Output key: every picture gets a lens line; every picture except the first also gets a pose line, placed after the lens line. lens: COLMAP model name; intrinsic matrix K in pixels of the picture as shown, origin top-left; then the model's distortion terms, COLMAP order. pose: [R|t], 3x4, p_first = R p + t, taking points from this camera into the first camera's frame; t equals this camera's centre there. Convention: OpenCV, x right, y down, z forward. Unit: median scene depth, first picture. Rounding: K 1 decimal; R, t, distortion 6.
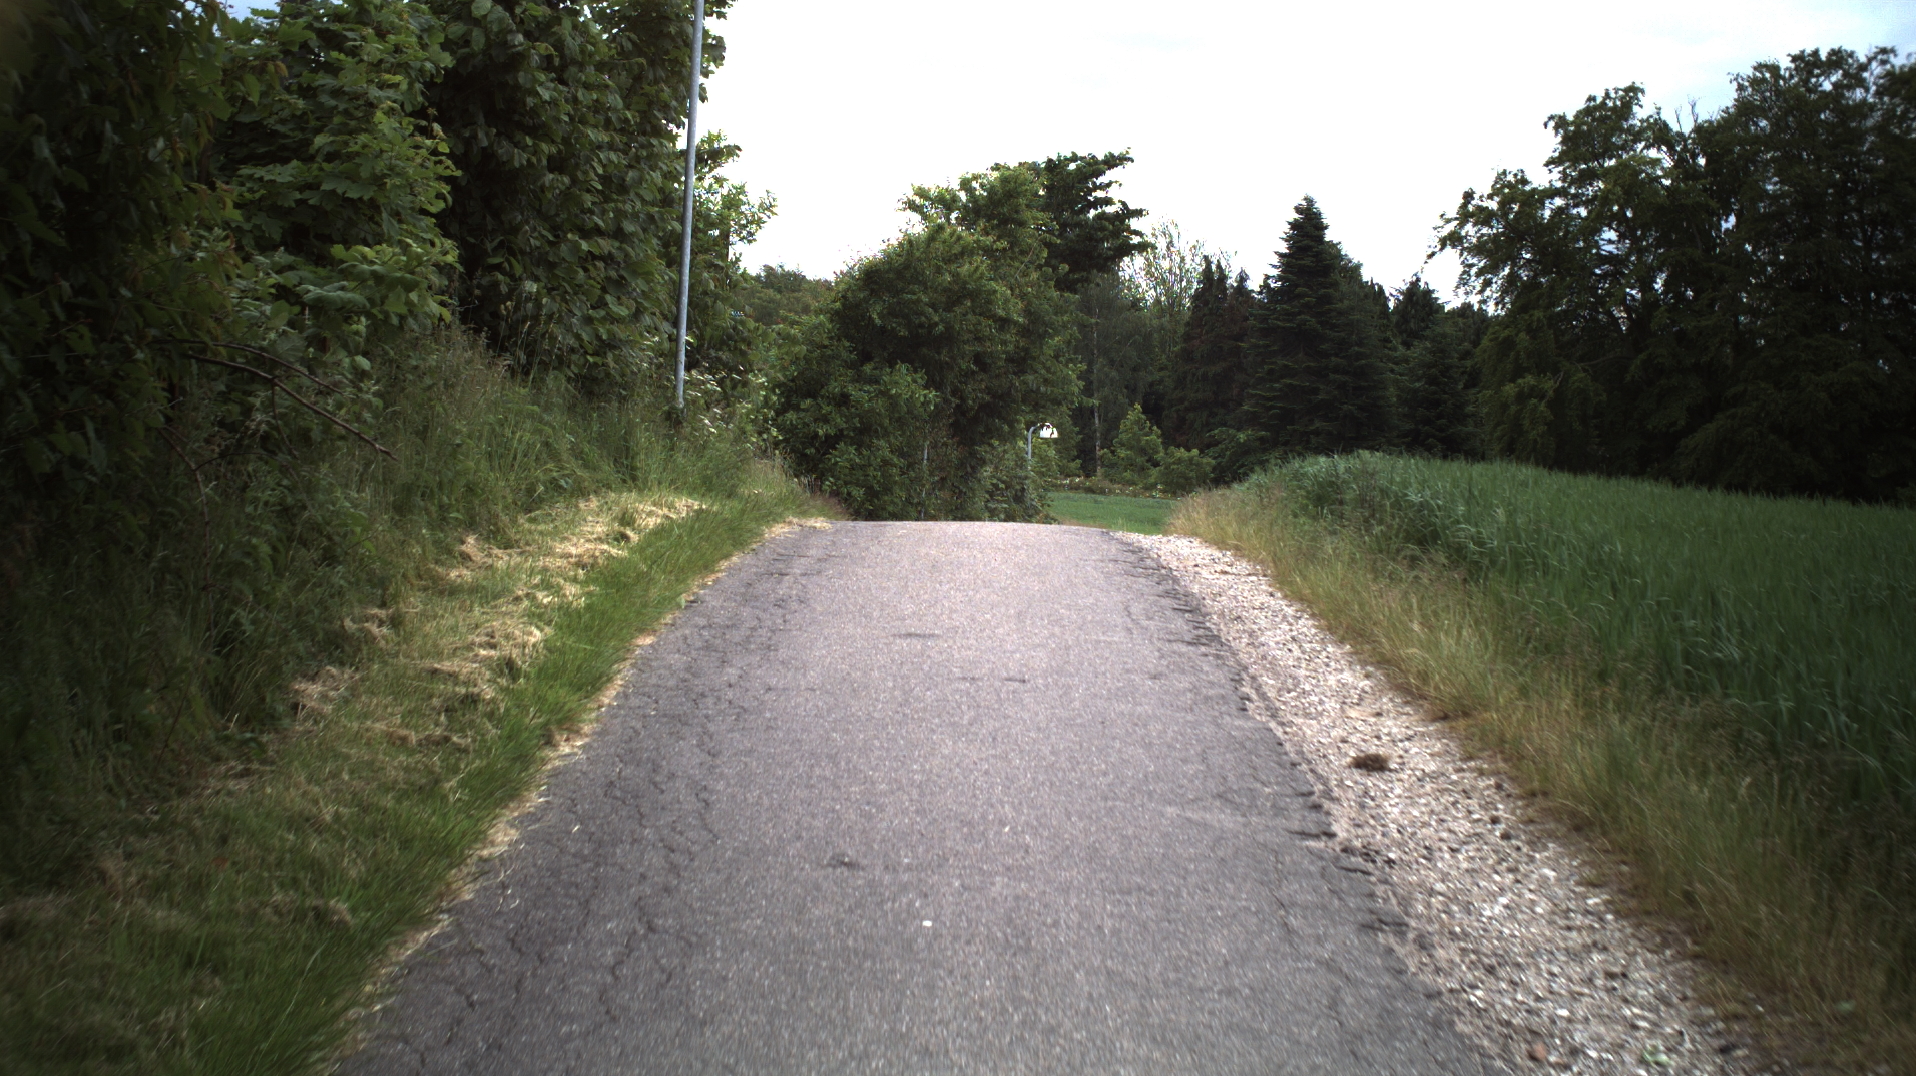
lens RADIAL K [[10480.3, 0, 967.0], [0, 10480.3, 556.2], [0, 0, 1]] dist [-2.634313, 0.000000]
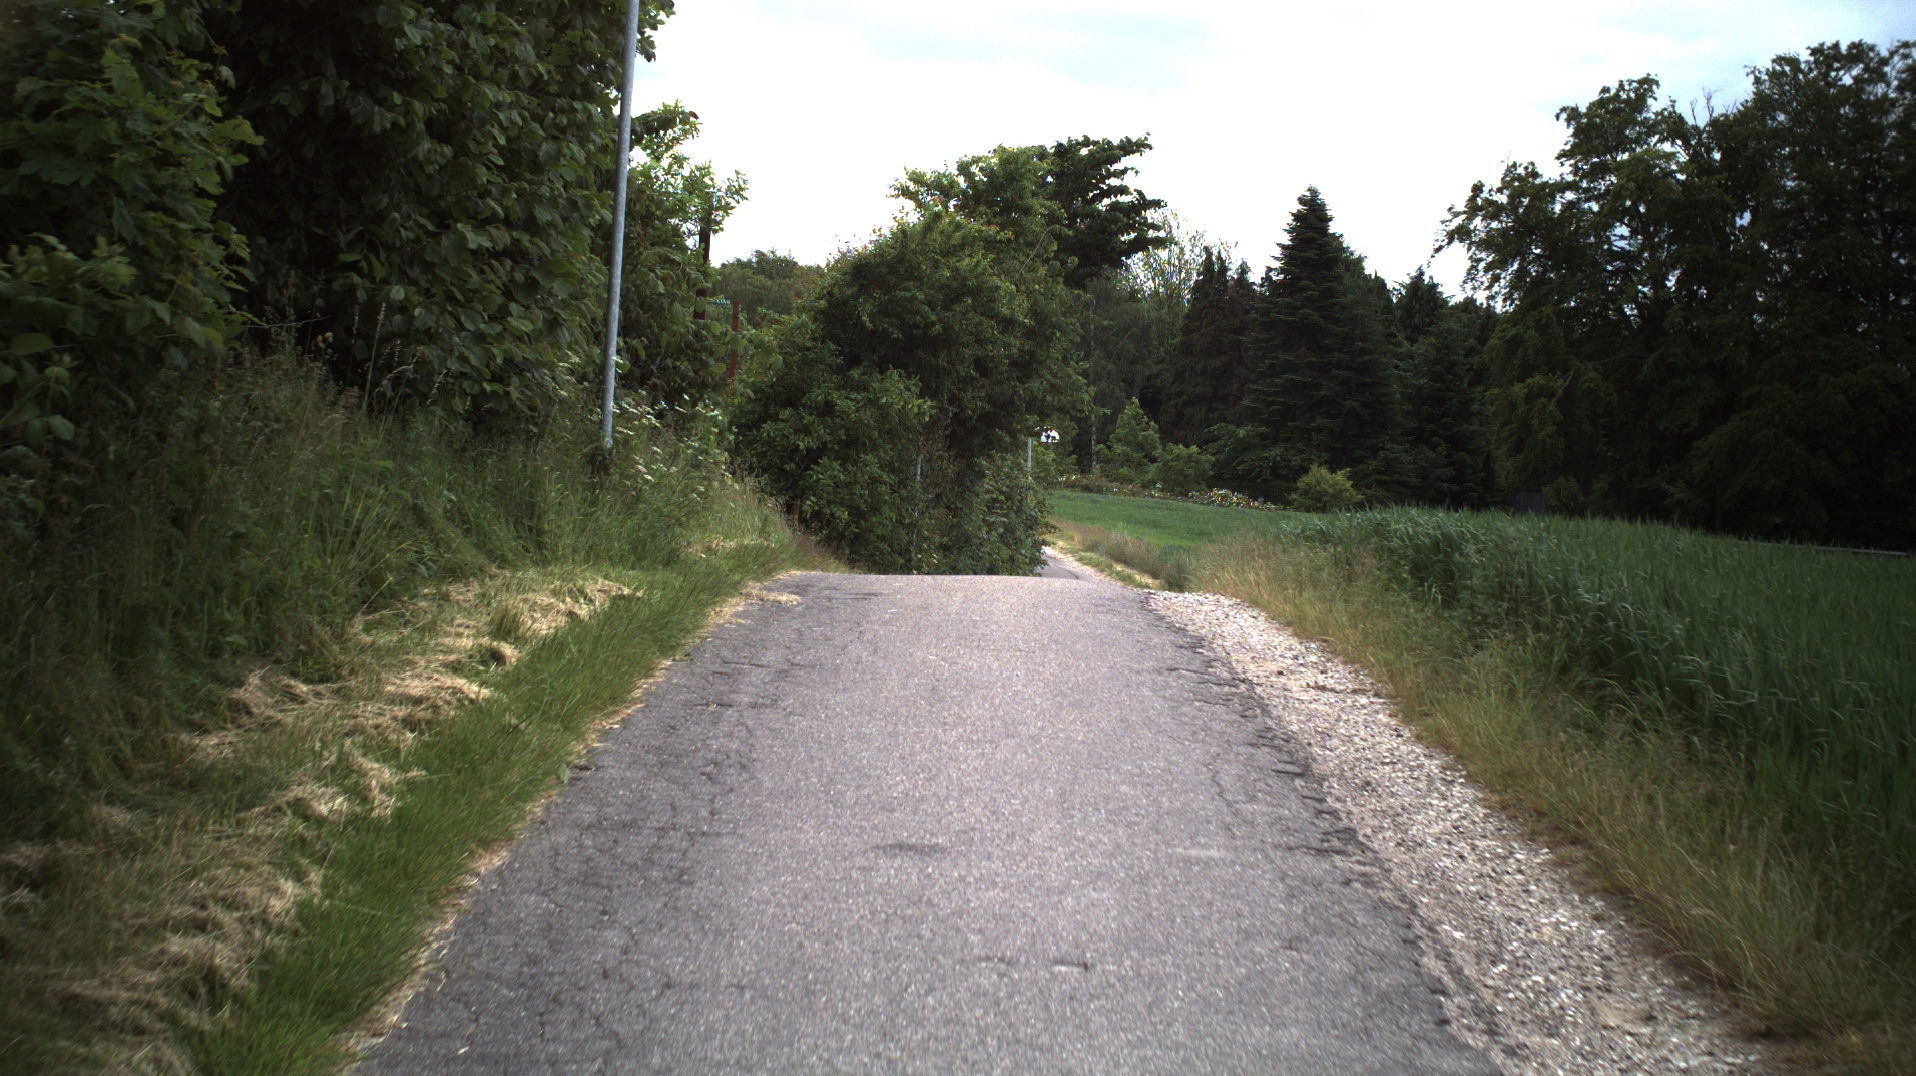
lens RADIAL K [[10480.3, 0, 944.5], [0, 10480.3, 531.5], [0, 0, 1]] dist [-2.634313, 0.000000]
pose [[0.999933, 0.011473, -0.001183, -0.000659], [-0.011475, 0.999934, -0.001115, -0.003542], [0.001170, 0.001129, 0.999999, 0.106507]]
